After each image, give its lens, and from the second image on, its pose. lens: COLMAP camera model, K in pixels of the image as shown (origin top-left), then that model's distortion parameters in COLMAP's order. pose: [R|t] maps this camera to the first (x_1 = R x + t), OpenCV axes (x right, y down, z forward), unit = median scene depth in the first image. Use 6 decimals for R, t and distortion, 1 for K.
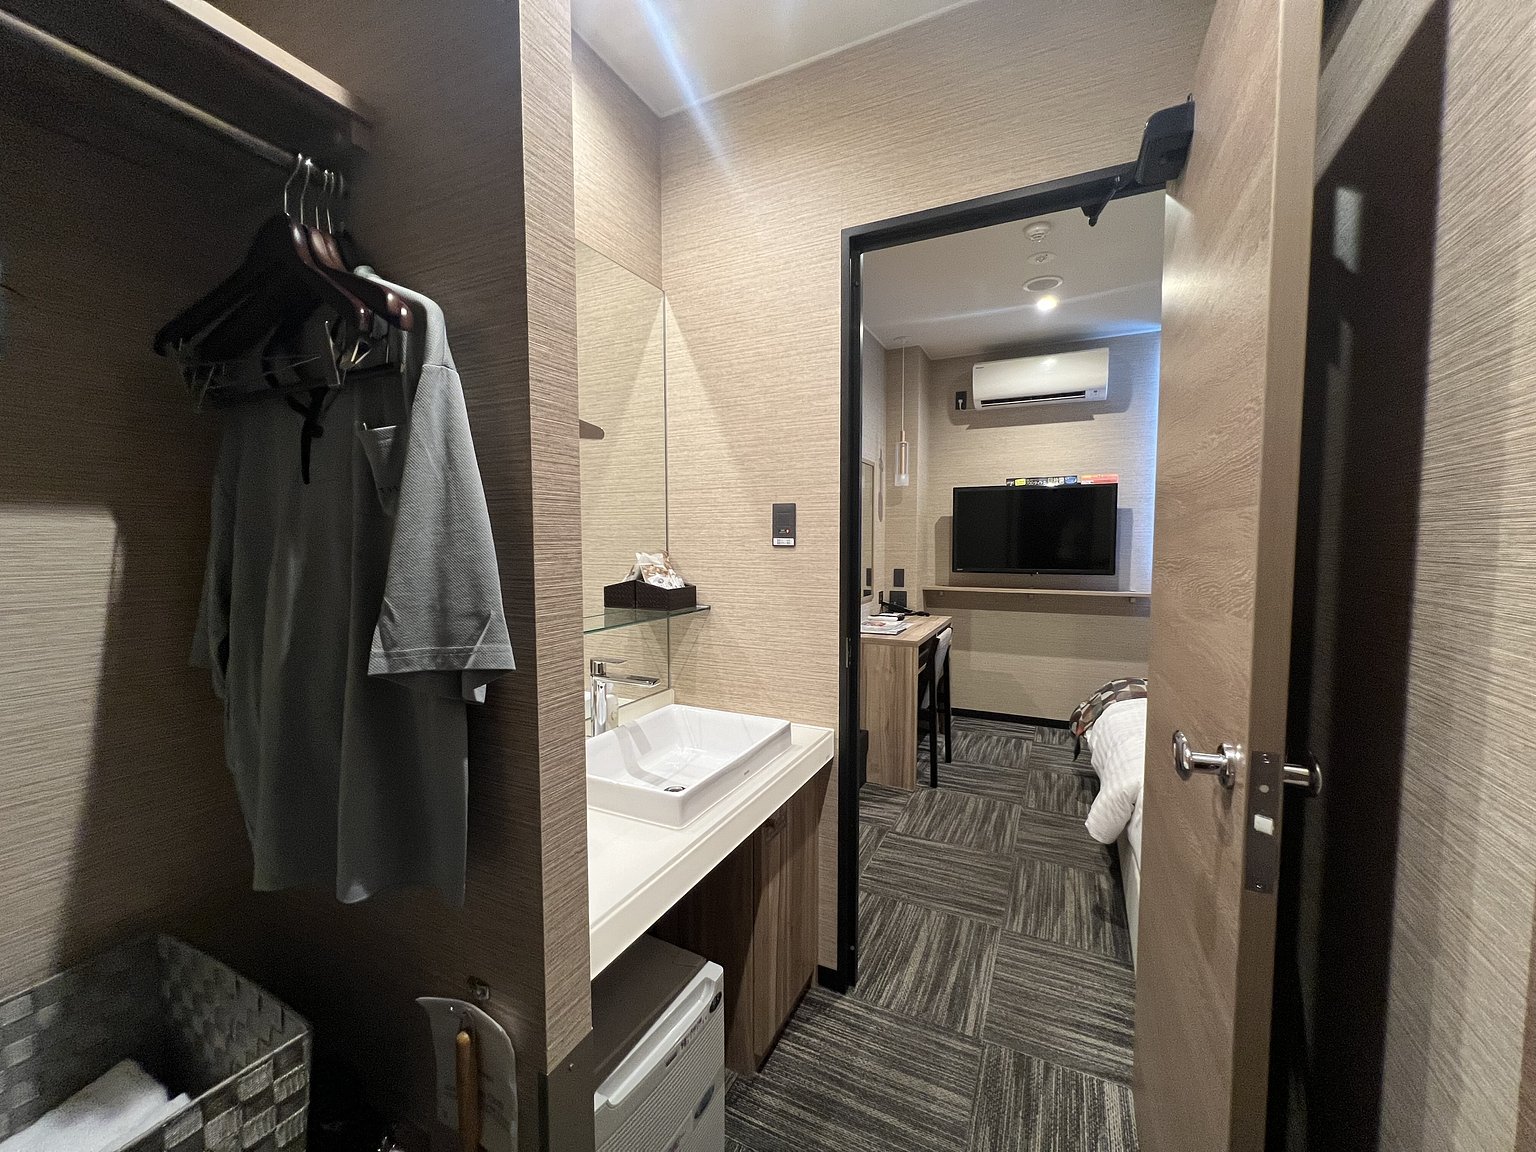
lens RADIAL K [[615.1, 0, 775.9], [0, 615.1, 565.3], [0, 0, 1]] dist [-0.002737, 0.000596]
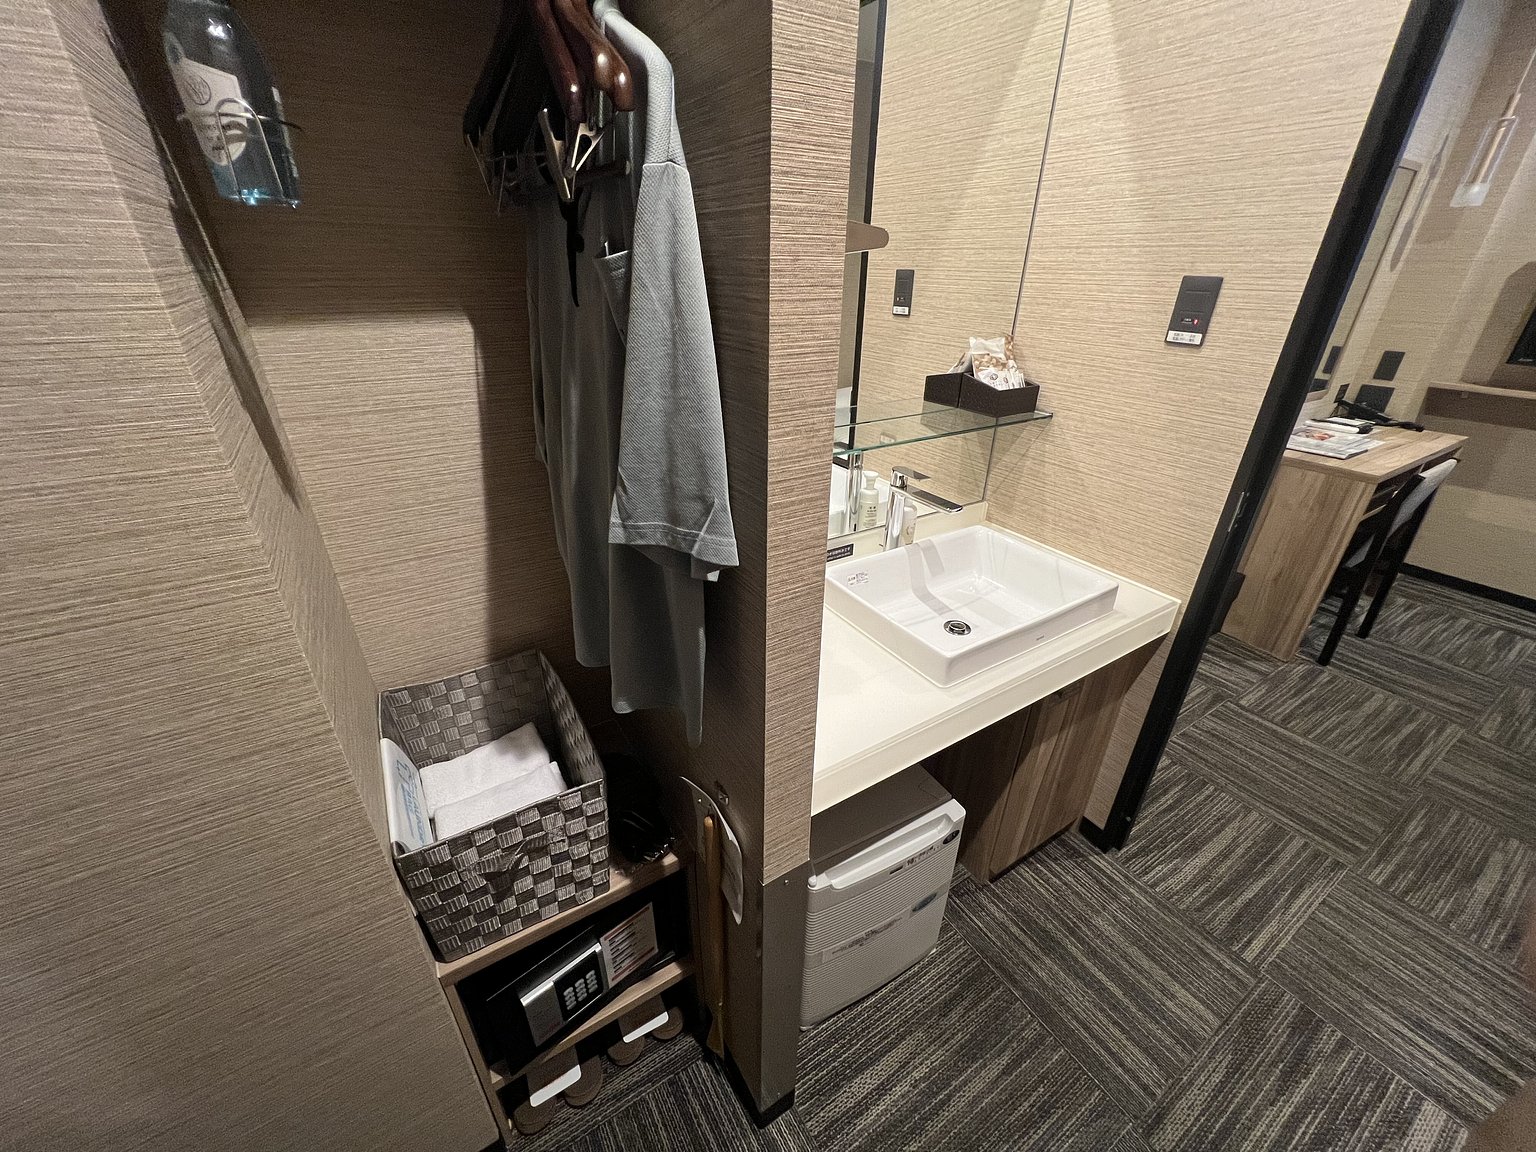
lens RADIAL K [[615.1, 0, 771.7], [0, 615.1, 567.5], [0, 0, 1]] dist [-0.002737, 0.000596]
pose [[0.843973, 0.253345, -0.472785, 0.013642], [-0.038902, 0.908017, 0.417122, -0.077413], [0.534973, -0.333648, 0.776198, 0.132262]]
